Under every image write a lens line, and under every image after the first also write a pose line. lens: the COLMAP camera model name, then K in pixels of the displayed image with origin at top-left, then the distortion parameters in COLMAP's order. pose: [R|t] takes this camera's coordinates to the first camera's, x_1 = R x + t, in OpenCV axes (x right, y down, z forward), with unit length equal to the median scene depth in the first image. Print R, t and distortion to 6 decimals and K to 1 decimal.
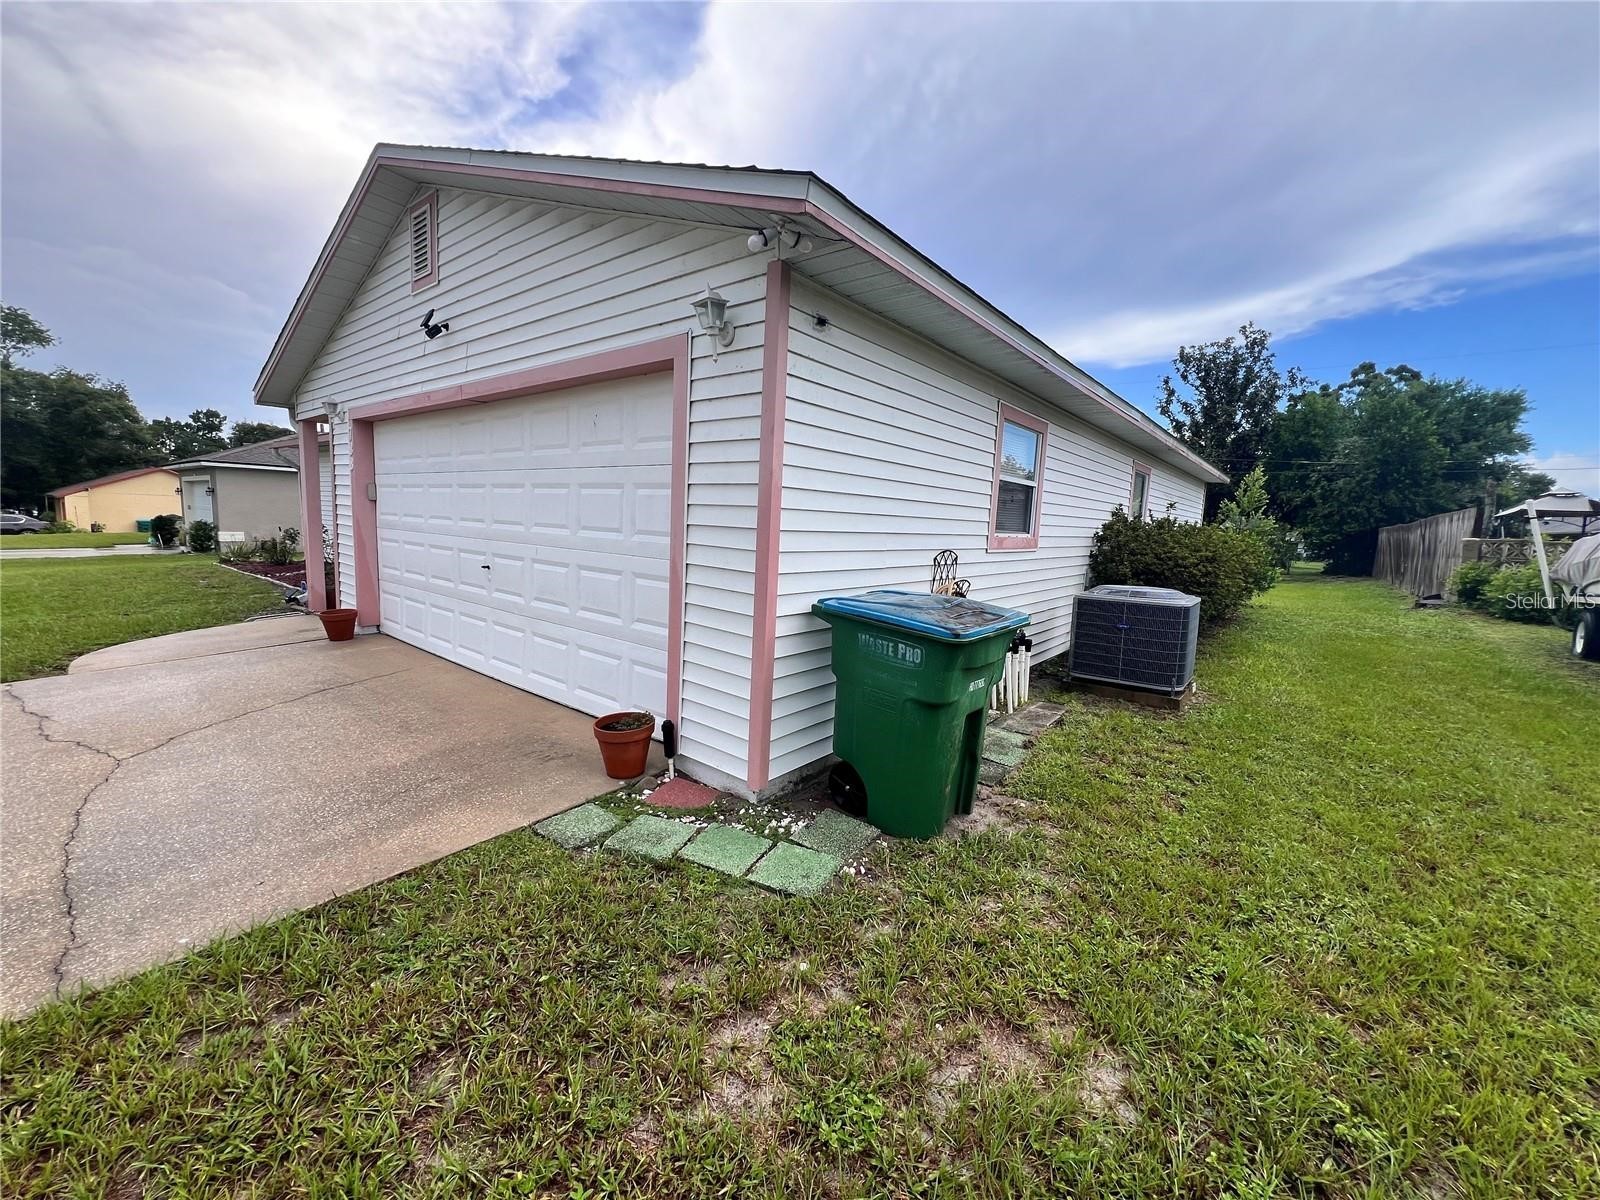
lens RADIAL K [[640.5, 0, 805.0], [0, 640.5, 598.3], [0, 0, 1]] dist [-0.000912, 0.000118]
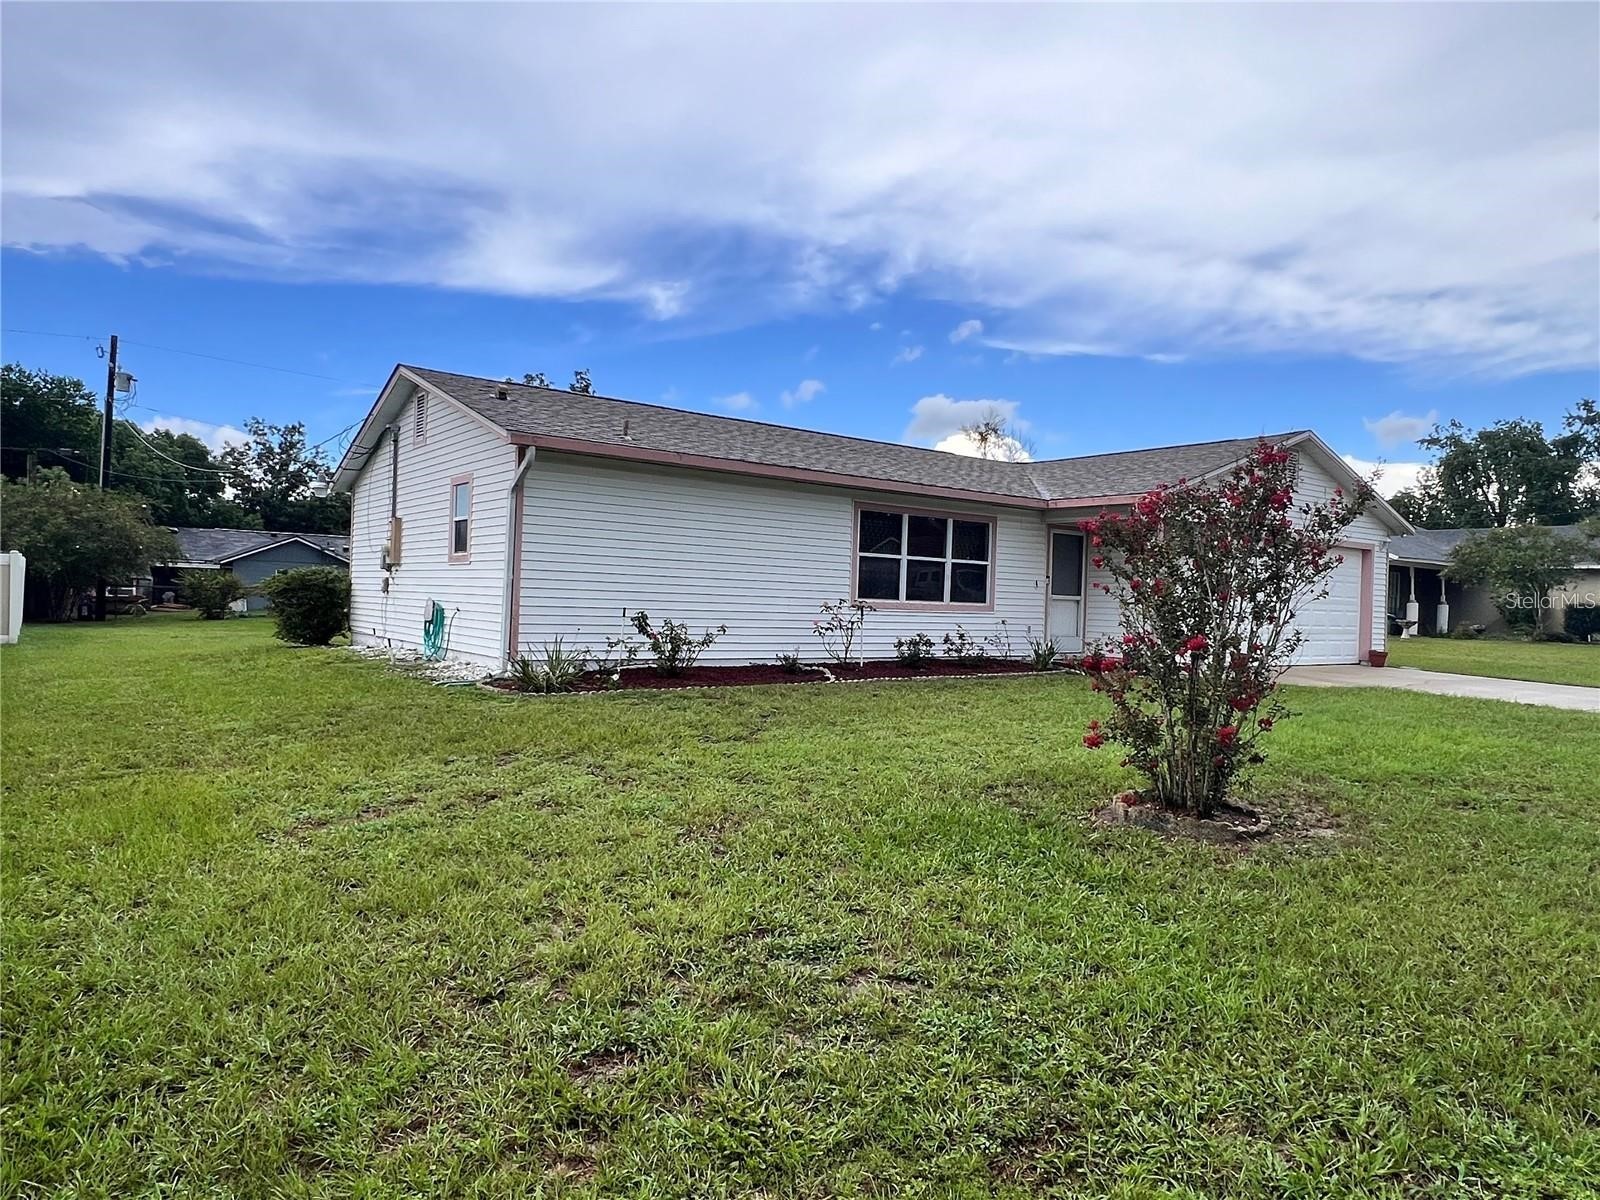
lens RADIAL K [[1007.9, 0, 773.8], [0, 1007.9, 618.3], [0, 0, 1]] dist [0.002733, -0.002946]
pose [[0.238142, -0.066406, 0.968958, -4.508249], [0.088103, 0.995024, 0.046539, -0.379180], [-0.967226, 0.074285, 0.242807, 1.985084]]
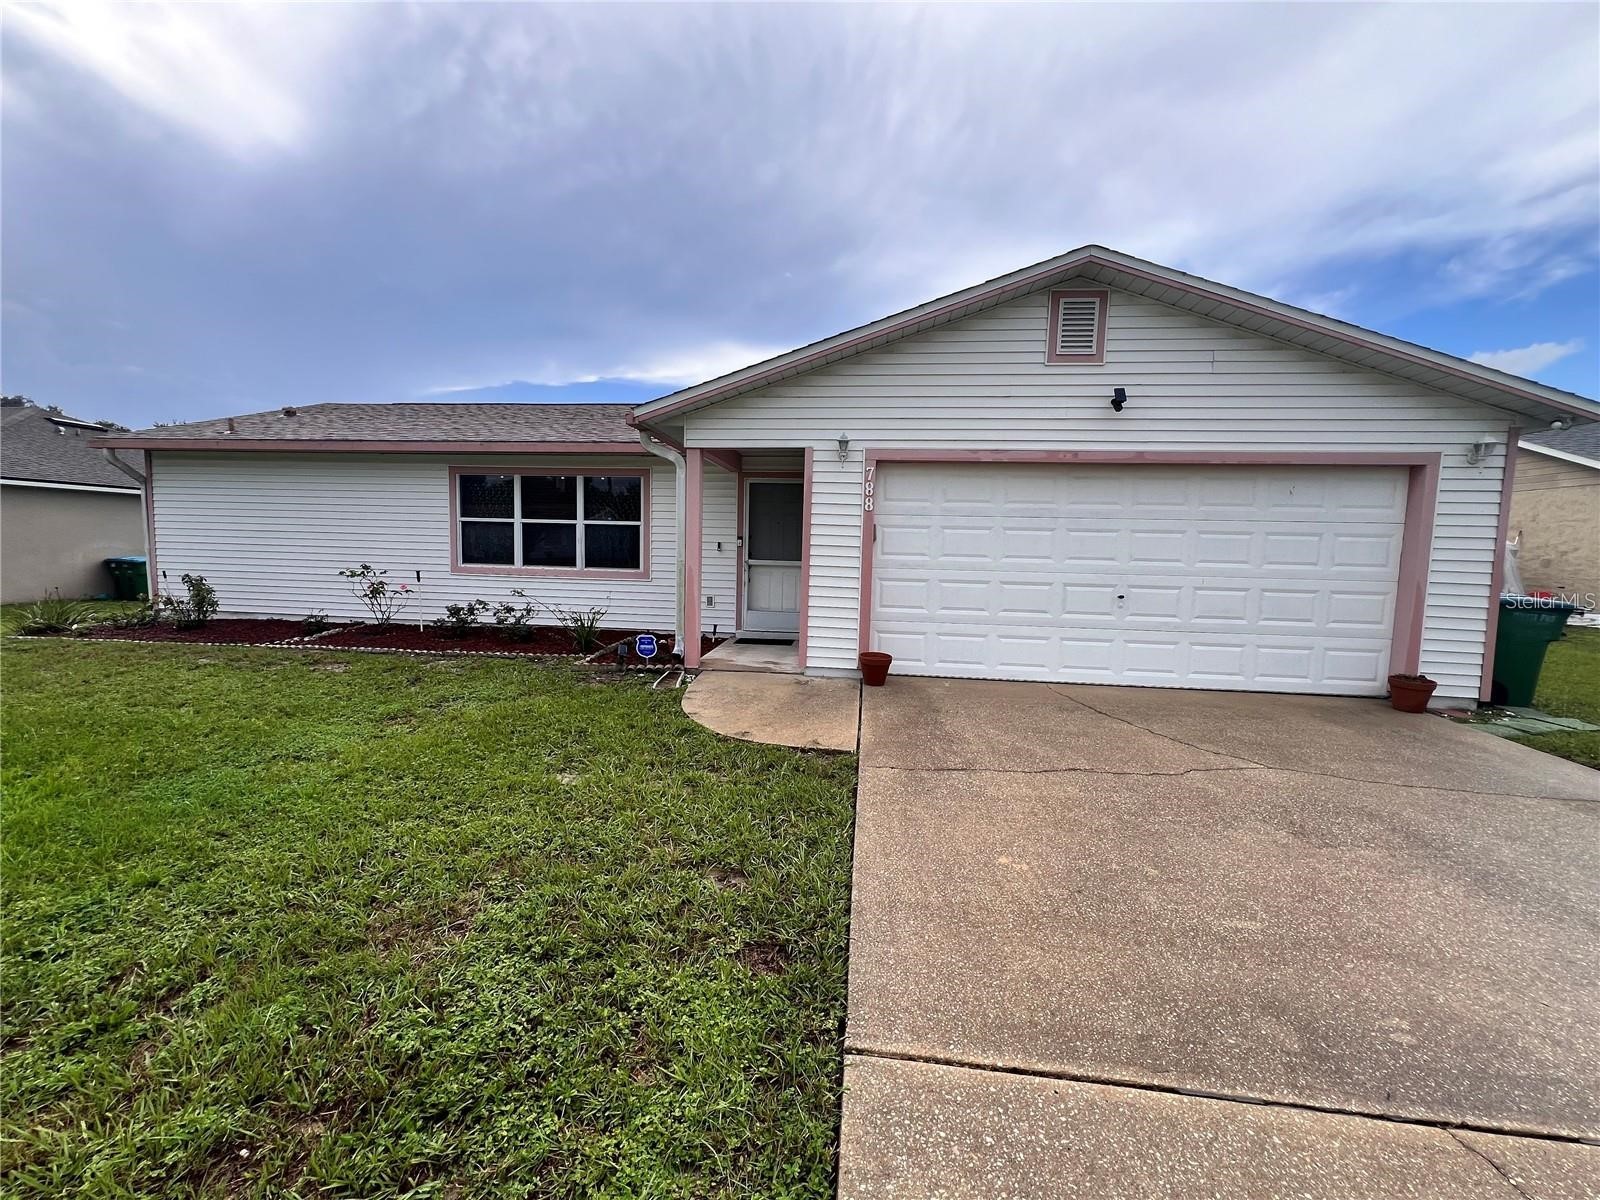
lens RADIAL K [[640.5, 0, 797.9], [0, 640.5, 600.1], [0, 0, 1]] dist [-0.000912, 0.000118]
pose [[0.841723, -0.076044, 0.534528, -1.757059], [0.079893, 0.996675, 0.015984, -0.117267], [-0.533967, 0.029251, 0.844999, 0.307612]]
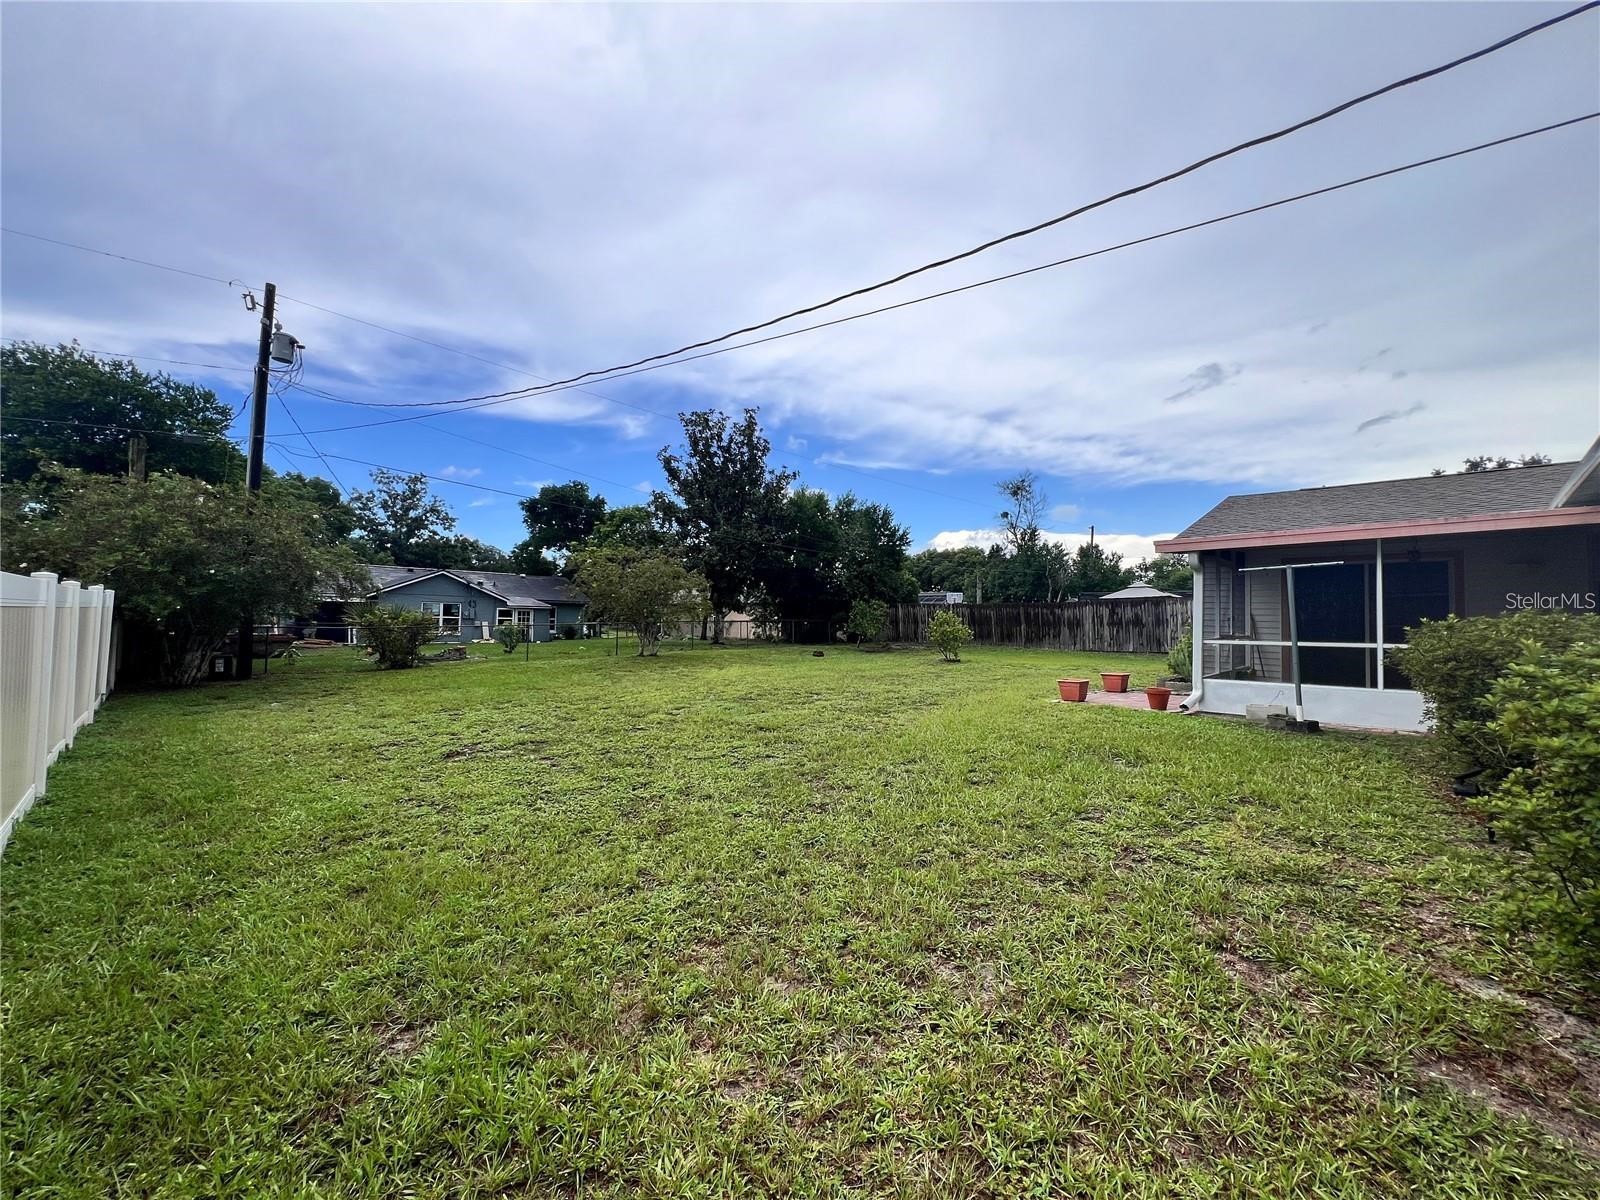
lens RADIAL K [[640.5, 0, 800.5], [0, 640.5, 599.3], [0, 0, 1]] dist [-0.000912, 0.000118]
pose [[0.091291, -0.022513, 0.995570, -1.843983], [0.094237, 0.995453, 0.013869, -0.609878], [-0.991355, 0.092553, 0.092997, 5.010543]]
